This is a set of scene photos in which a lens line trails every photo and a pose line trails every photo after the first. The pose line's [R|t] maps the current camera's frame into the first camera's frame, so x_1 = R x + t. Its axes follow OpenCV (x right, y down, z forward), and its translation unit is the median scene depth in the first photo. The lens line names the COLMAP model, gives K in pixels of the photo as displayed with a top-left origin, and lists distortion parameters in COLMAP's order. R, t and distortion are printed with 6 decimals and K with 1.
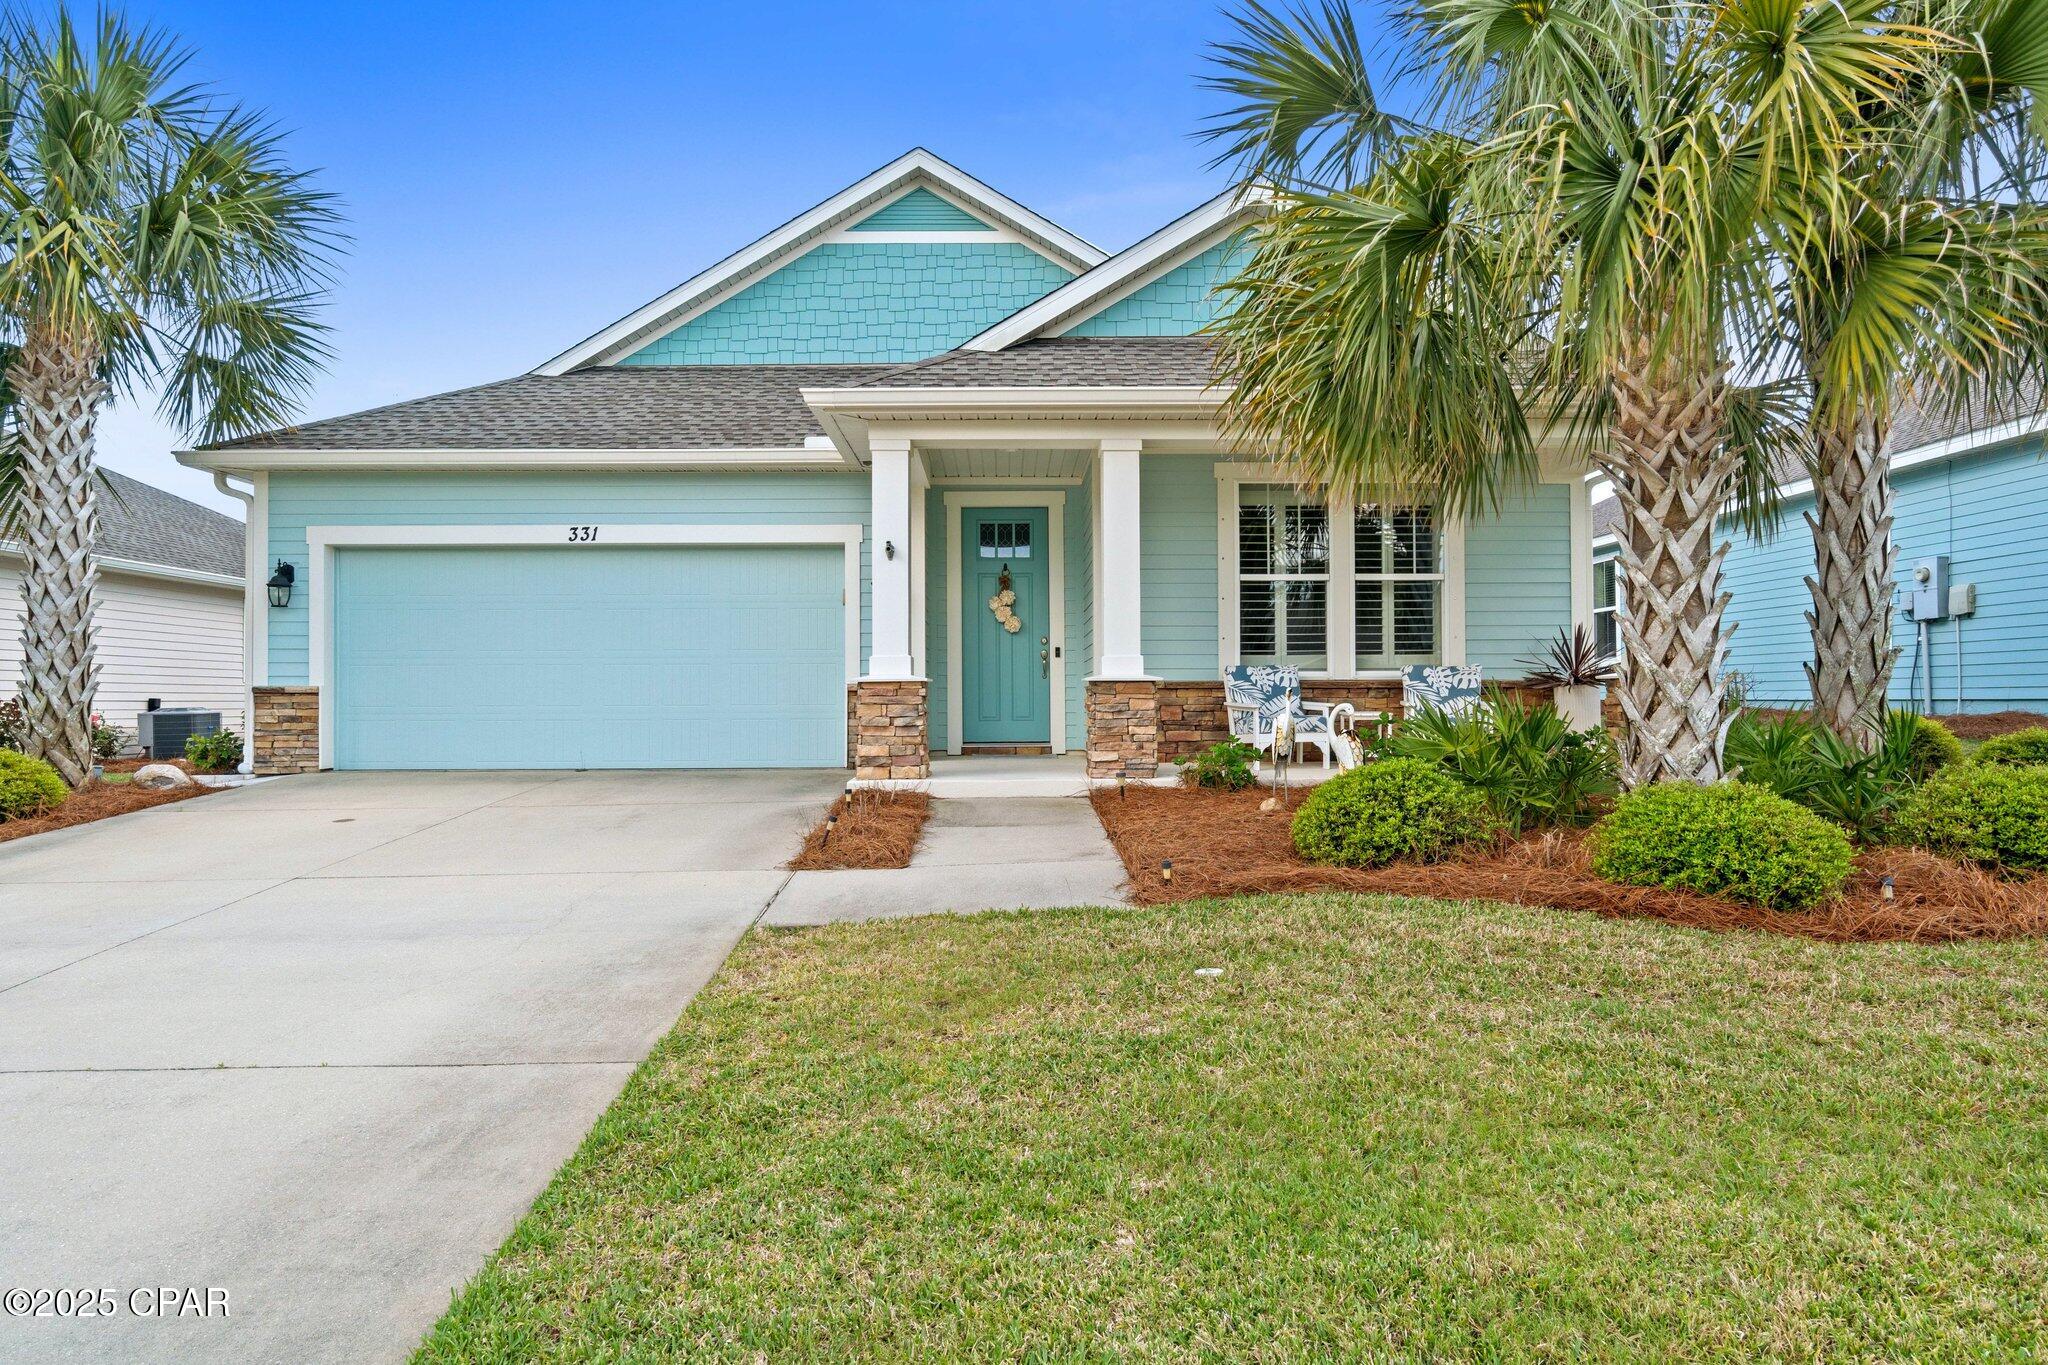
lens RADIAL K [[1228.3, 0, 1024.0], [0, 1228.3, 682.5], [0, 0, 1]] dist [0.000278, -0.000005]
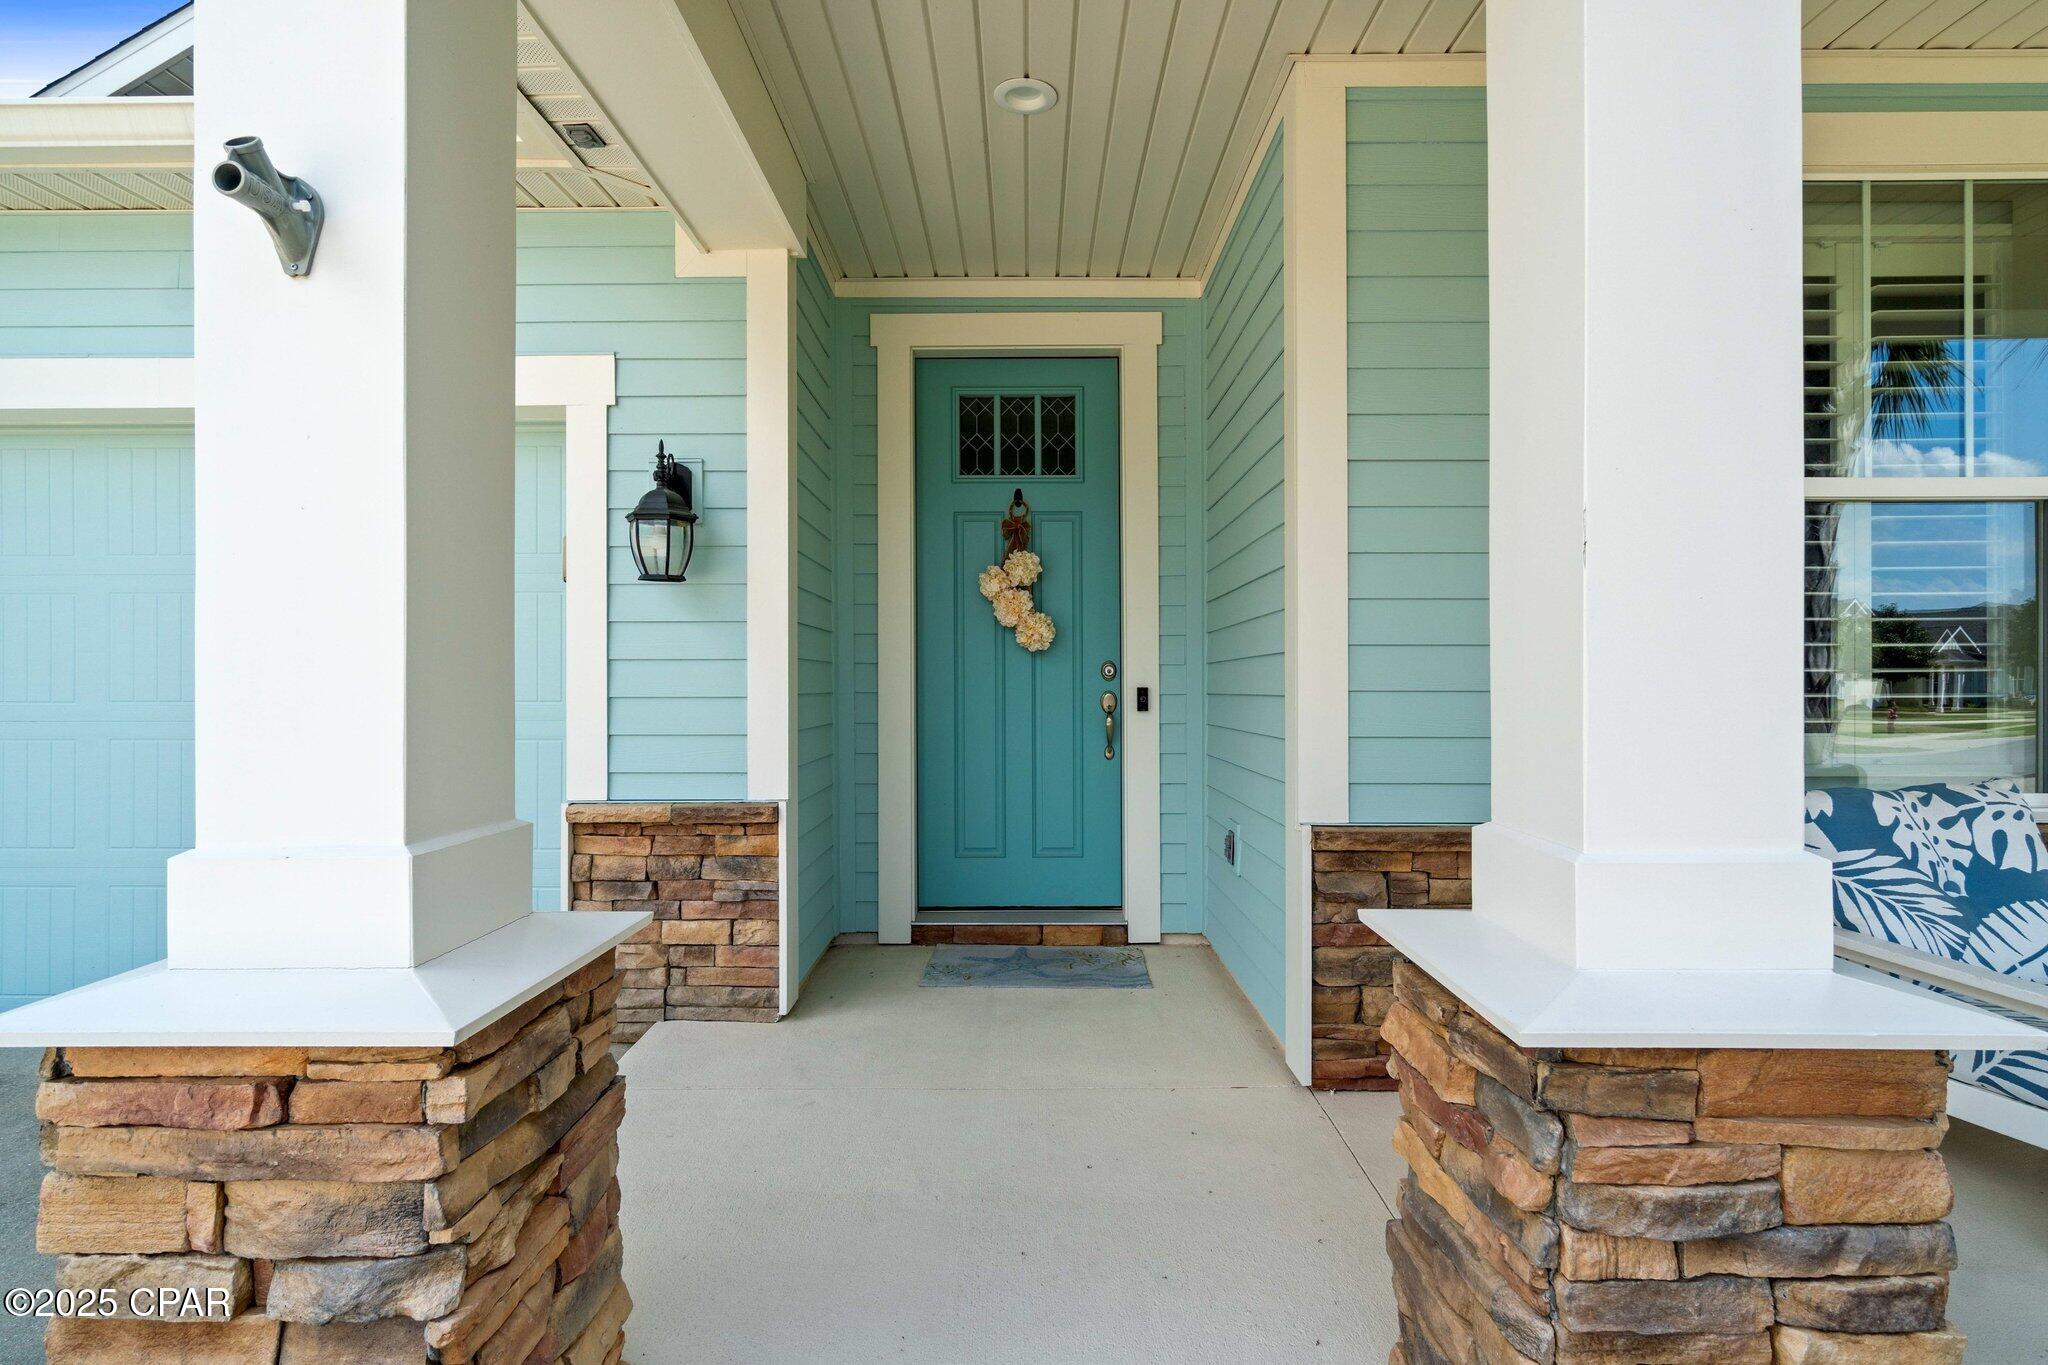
lens RADIAL K [[1014.0, 0, 1015.1], [0, 1014.0, 684.9], [0, 0, 1]] dist [-0.017110, 0.000036]
pose [[0.999548, 0.002952, -0.029918, -0.005629], [-0.002454, 0.999858, 0.016662, -0.035243], [0.029963, -0.016581, 0.999413, 0.654092]]
